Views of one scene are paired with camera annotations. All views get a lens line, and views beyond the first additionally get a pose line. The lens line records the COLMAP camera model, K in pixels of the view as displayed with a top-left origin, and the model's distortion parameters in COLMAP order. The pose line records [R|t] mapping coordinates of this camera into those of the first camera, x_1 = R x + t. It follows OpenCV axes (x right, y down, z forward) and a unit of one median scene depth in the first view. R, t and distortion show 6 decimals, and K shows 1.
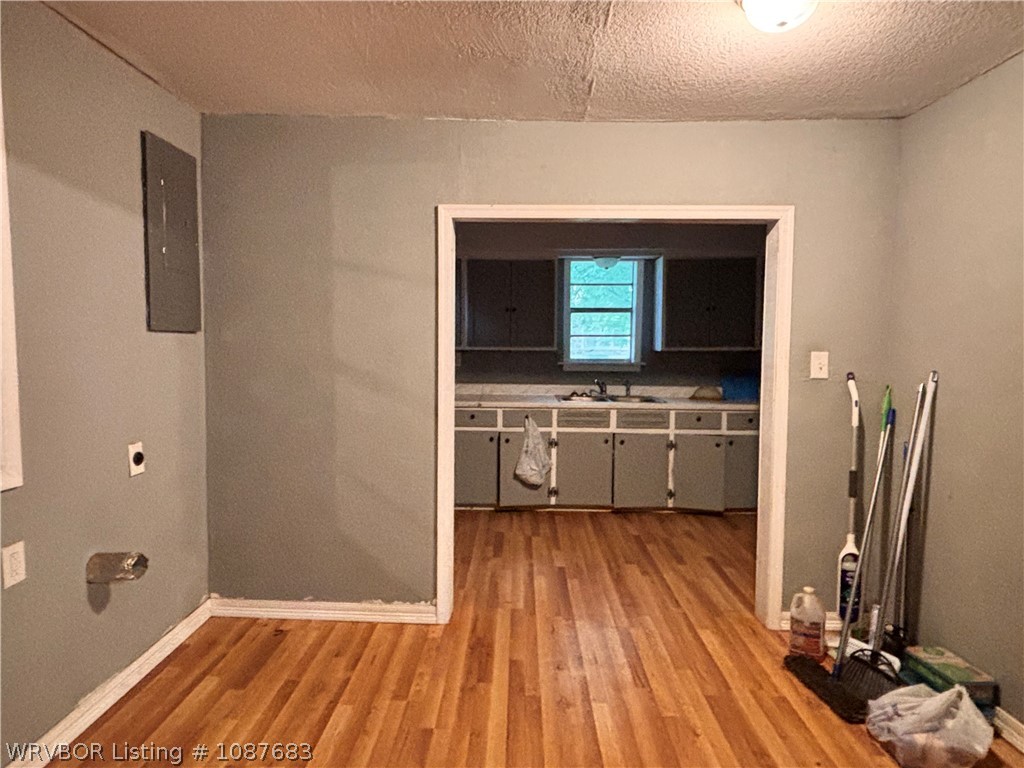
lens RADIAL K [[629.2, 0, 512.0], [0, 629.2, 384.0], [0, 0, 1]] dist [-0.001353, -0.000730]
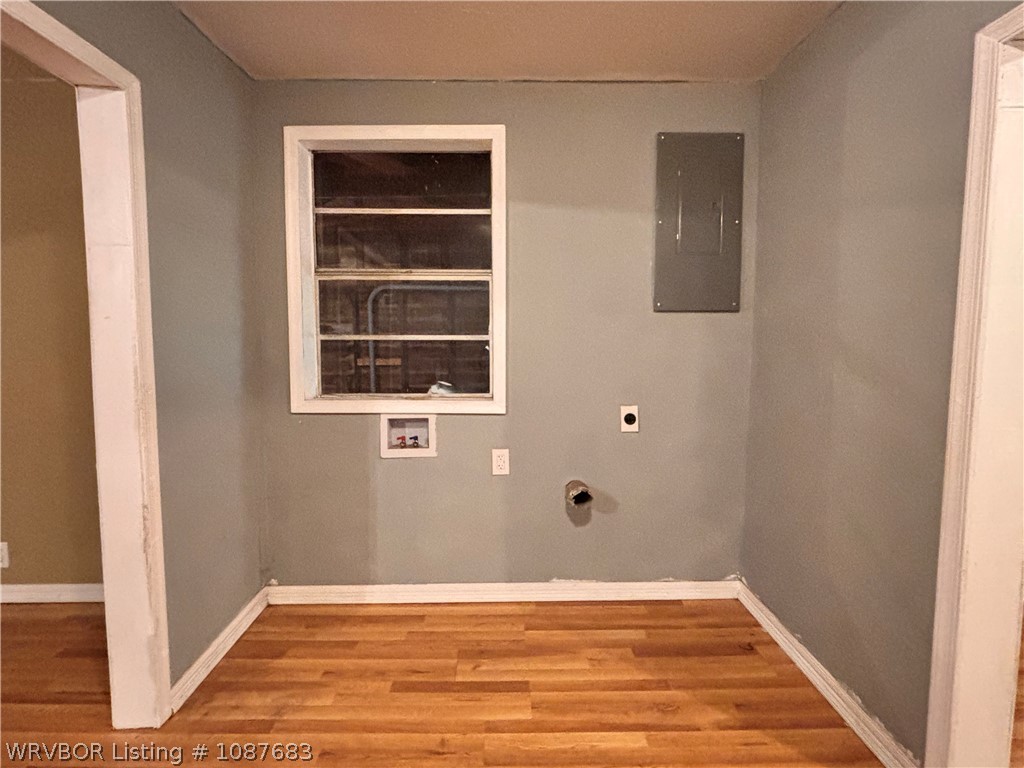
lens RADIAL K [[525.4, 0, 512.0], [0, 525.4, 384.0], [0, 0, 1]] dist [0.002273, -0.000053]
pose [[0.032982, 0.075219, -0.996621, 0.498058], [-0.067014, 0.995086, 0.072885, -0.006636], [0.997207, 0.064384, 0.037861, 0.949462]]
